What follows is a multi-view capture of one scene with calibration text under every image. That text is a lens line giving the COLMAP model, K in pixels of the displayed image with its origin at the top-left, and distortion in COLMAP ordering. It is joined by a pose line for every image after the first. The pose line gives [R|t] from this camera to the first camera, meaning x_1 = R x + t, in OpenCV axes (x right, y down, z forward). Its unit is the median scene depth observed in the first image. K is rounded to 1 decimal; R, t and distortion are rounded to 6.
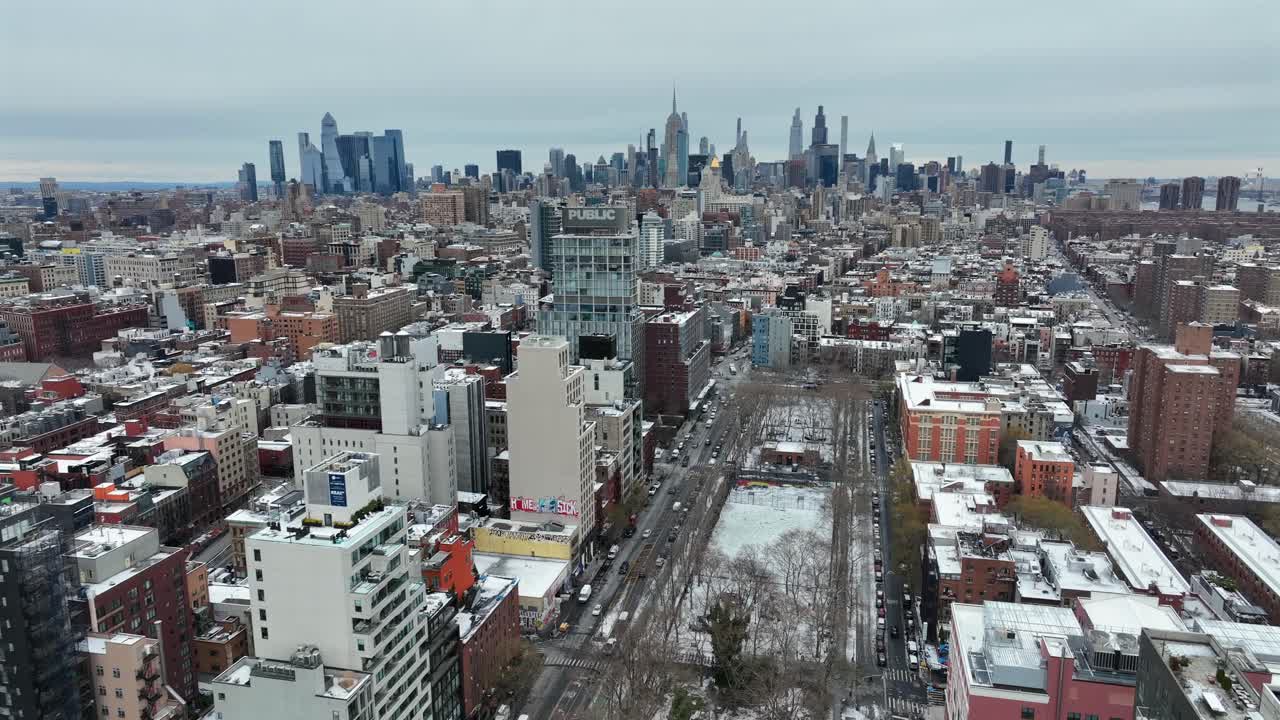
lens RADIAL K [[897.7, 0, 634.8], [0, 897.7, 358.7], [0, 0, 1]] dist [0.002536, 0.004992]
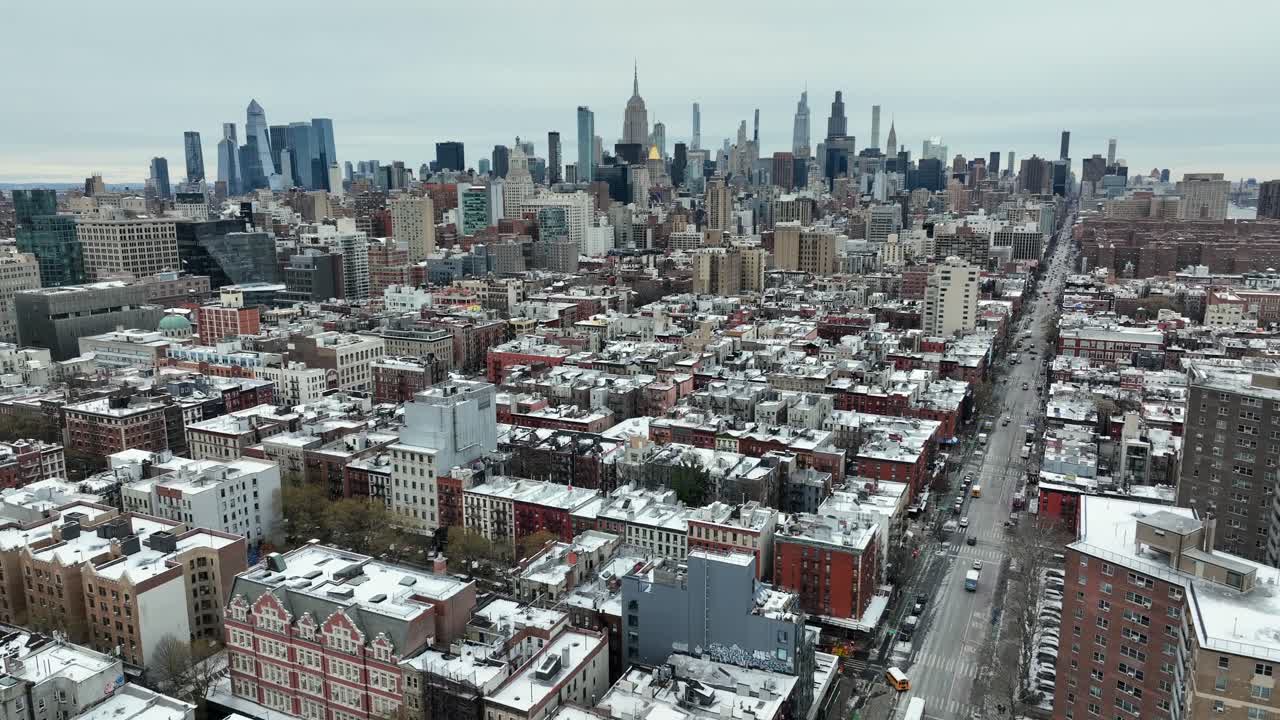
lens RADIAL K [[897.7, 0, 634.8], [0, 897.7, 358.7], [0, 0, 1]] dist [0.002536, 0.004992]
pose [[0.996649, 0.018071, -0.079771, 0.102835], [-0.018354, 0.999828, -0.002822, -0.029428], [0.079707, 0.004277, 0.996809, 0.171087]]
